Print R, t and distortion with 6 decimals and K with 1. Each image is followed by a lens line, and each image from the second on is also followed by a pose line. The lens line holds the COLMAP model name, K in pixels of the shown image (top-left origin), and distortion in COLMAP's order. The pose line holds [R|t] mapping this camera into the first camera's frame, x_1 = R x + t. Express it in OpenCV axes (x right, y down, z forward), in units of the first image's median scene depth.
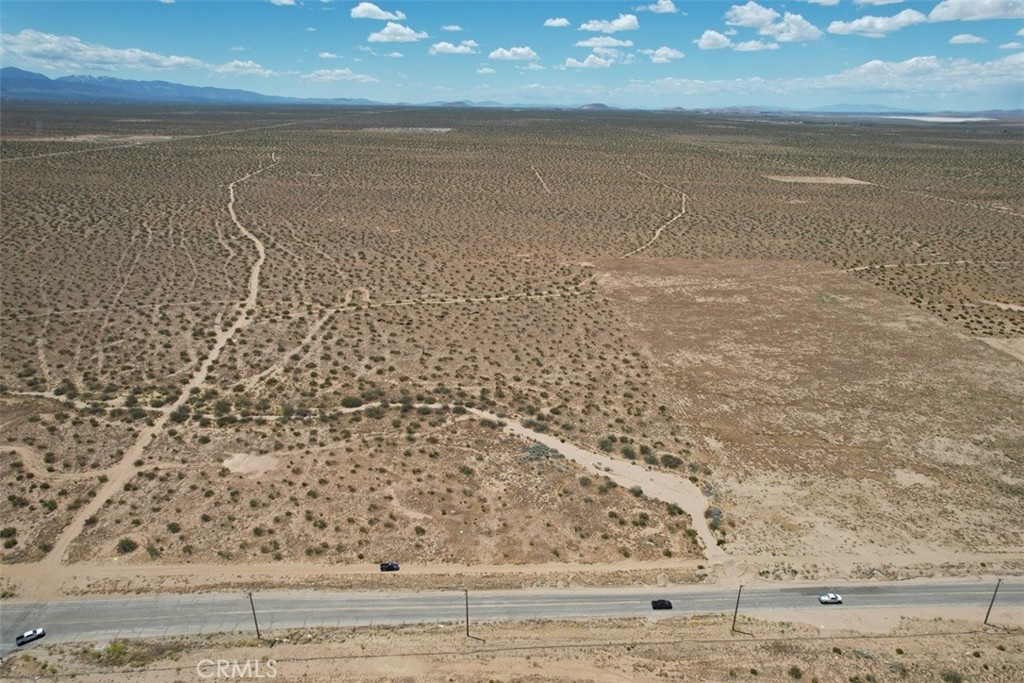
lens RADIAL K [[652.5, 0, 514.6], [0, 652.5, 344.7], [0, 0, 1]] dist [-0.068340, 0.053627]
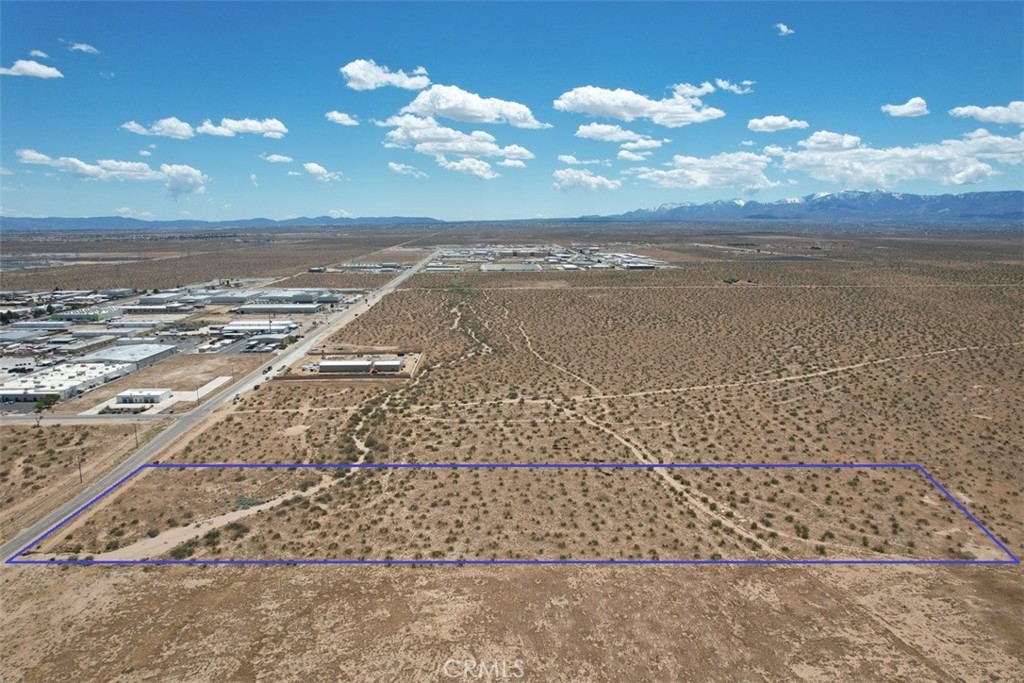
lens RADIAL K [[653.4, 0, 514.5], [0, 653.4, 346.4], [0, 0, 1]] dist [-0.074612, 0.063894]
pose [[0.002841, 0.171682, -0.985148, 1.037831], [-0.351498, 0.922459, 0.159743, -0.414992], [0.936184, 0.345824, 0.062967, 1.139140]]
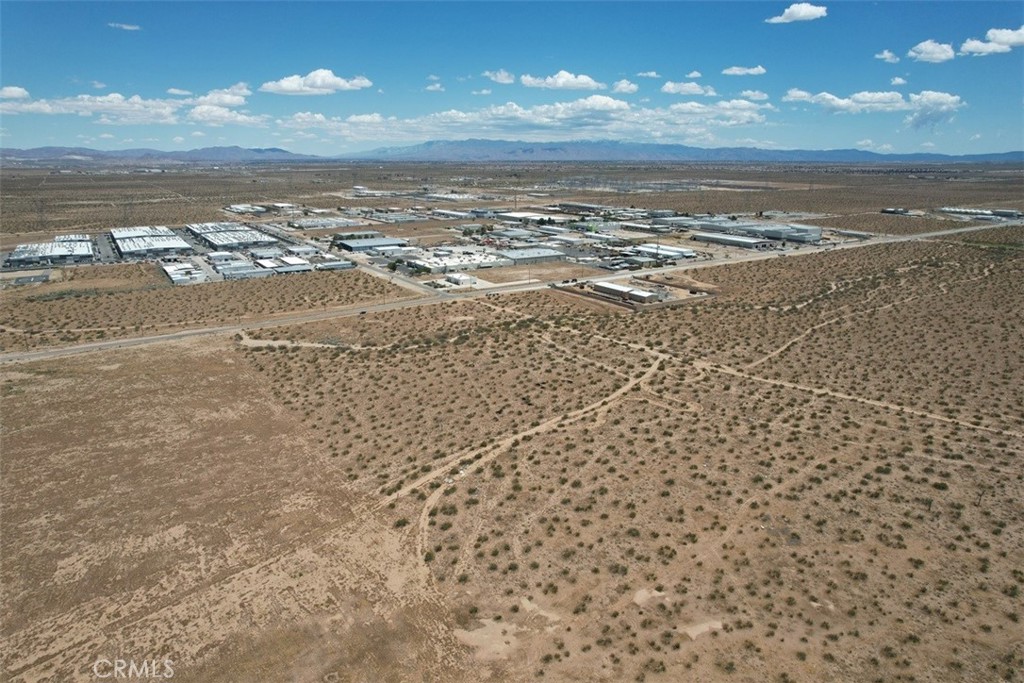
lens RADIAL K [[653.4, 0, 514.5], [0, 653.4, 346.4], [0, 0, 1]] dist [-0.074612, 0.063894]
pose [[-0.851853, 0.132096, -0.506850, 0.466137], [-0.198319, 0.814289, 0.545531, -0.807856], [0.484785, 0.565230, -0.667457, 2.176801]]
